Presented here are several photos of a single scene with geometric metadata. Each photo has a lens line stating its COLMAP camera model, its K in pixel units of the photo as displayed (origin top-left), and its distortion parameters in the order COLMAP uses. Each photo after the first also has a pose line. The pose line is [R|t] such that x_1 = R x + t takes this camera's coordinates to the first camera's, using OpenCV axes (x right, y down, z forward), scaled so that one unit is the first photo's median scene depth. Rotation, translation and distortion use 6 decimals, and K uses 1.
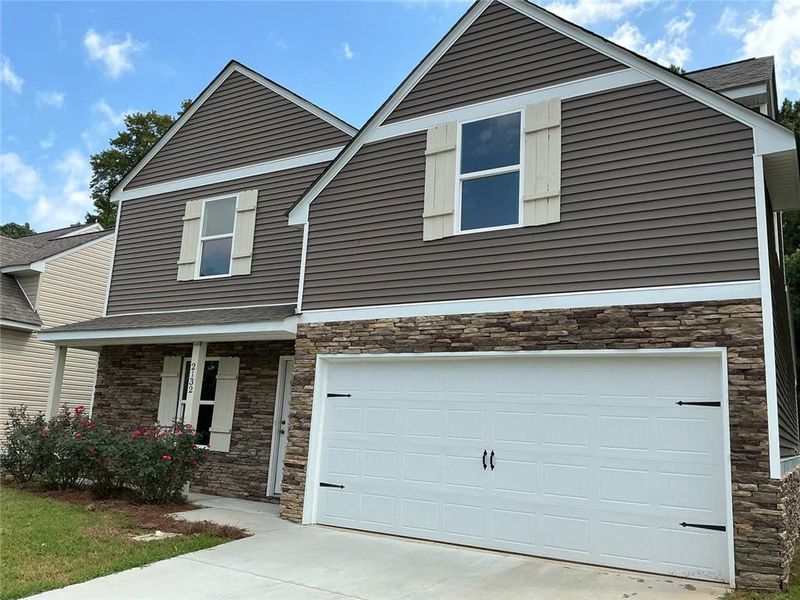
lens RADIAL K [[668.3, 0, 399.7], [0, 668.3, 290.0], [0, 0, 1]] dist [0.082448, -0.007096]
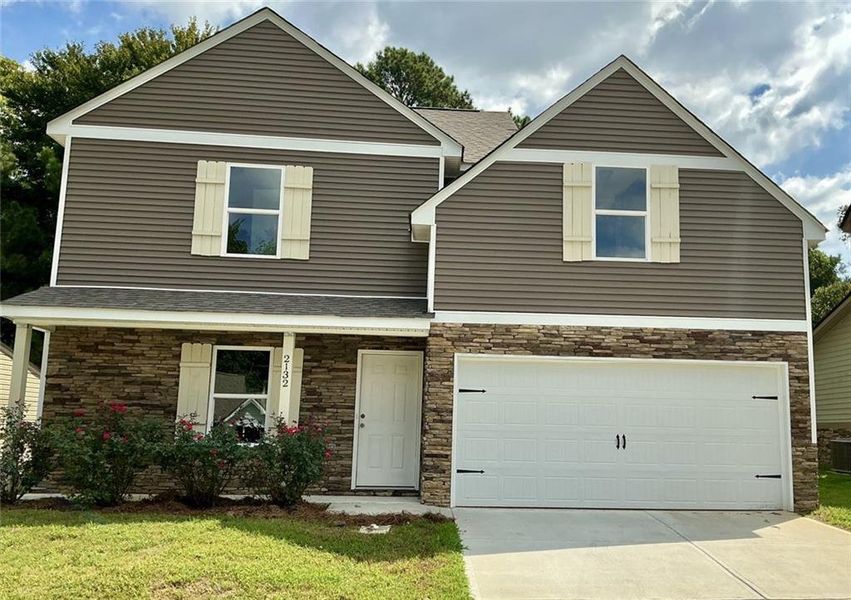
lens RADIAL K [[808.6, 0, 425.5], [0, 808.6, 300.0], [0, 0, 1]] dist [0.092827, 0.007347]
pose [[0.800725, 0.058678, 0.596151, -1.002855], [-0.099324, 0.994421, 0.035529, -0.031595], [-0.590741, -0.087661, 0.802086, -0.004269]]
